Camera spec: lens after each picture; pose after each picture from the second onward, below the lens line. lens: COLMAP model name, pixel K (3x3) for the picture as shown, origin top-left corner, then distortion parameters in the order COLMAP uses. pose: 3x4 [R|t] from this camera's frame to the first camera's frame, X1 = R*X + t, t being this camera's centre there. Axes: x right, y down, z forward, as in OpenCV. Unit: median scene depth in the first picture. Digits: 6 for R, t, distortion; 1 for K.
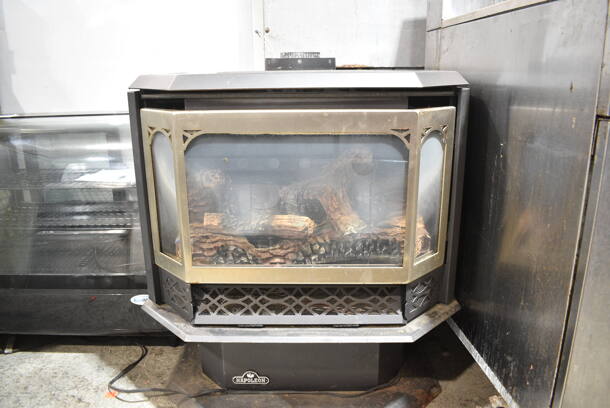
lens RADIAL K [[469.7, 0, 300.9], [0, 469.7, 202.8], [0, 0, 1]] dist [-0.094197, 0.008686]
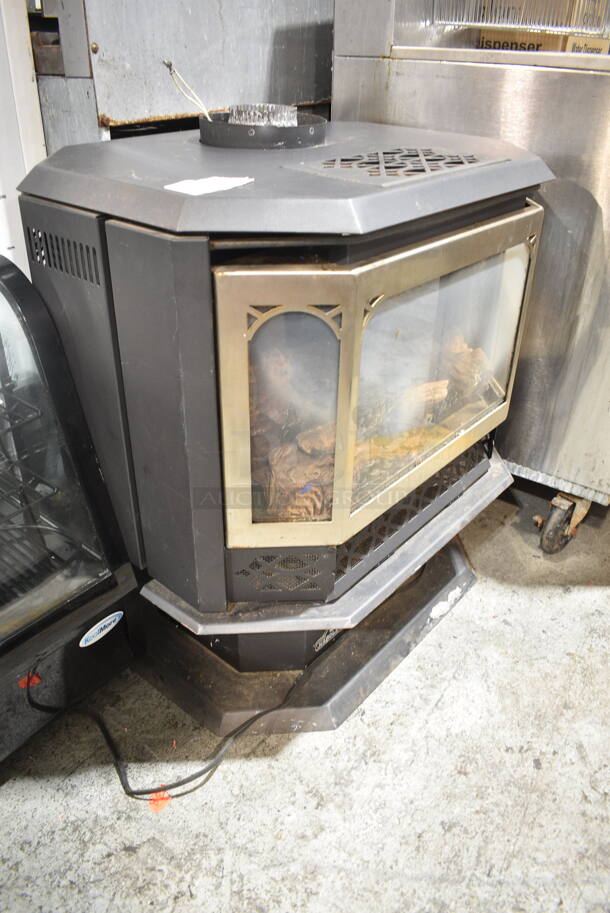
lens RADIAL K [[703.0, 0, 305.0], [0, 703.0, 456.5], [0, 0, 1]] dist [-0.094197, 0.008686]
pose [[0.636071, -0.388470, 0.666712, -0.812460], [0.184171, 0.915488, 0.357718, -0.261575], [-0.749330, -0.104745, 0.653861, 0.432596]]
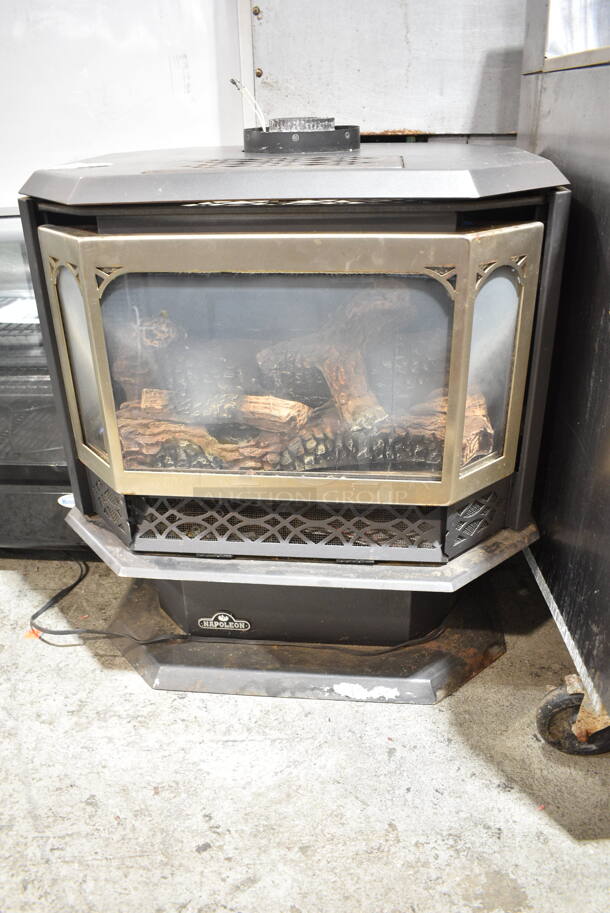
lens RADIAL K [[703.0, 0, 305.0], [0, 703.0, 456.5], [0, 0, 1]] dist [-0.094197, 0.008686]
pose [[0.996350, 0.026054, -0.081293, 0.102450], [-0.009178, 0.979461, 0.201426, -0.084292], [0.084871, -0.199945, 0.976125, 0.044136]]
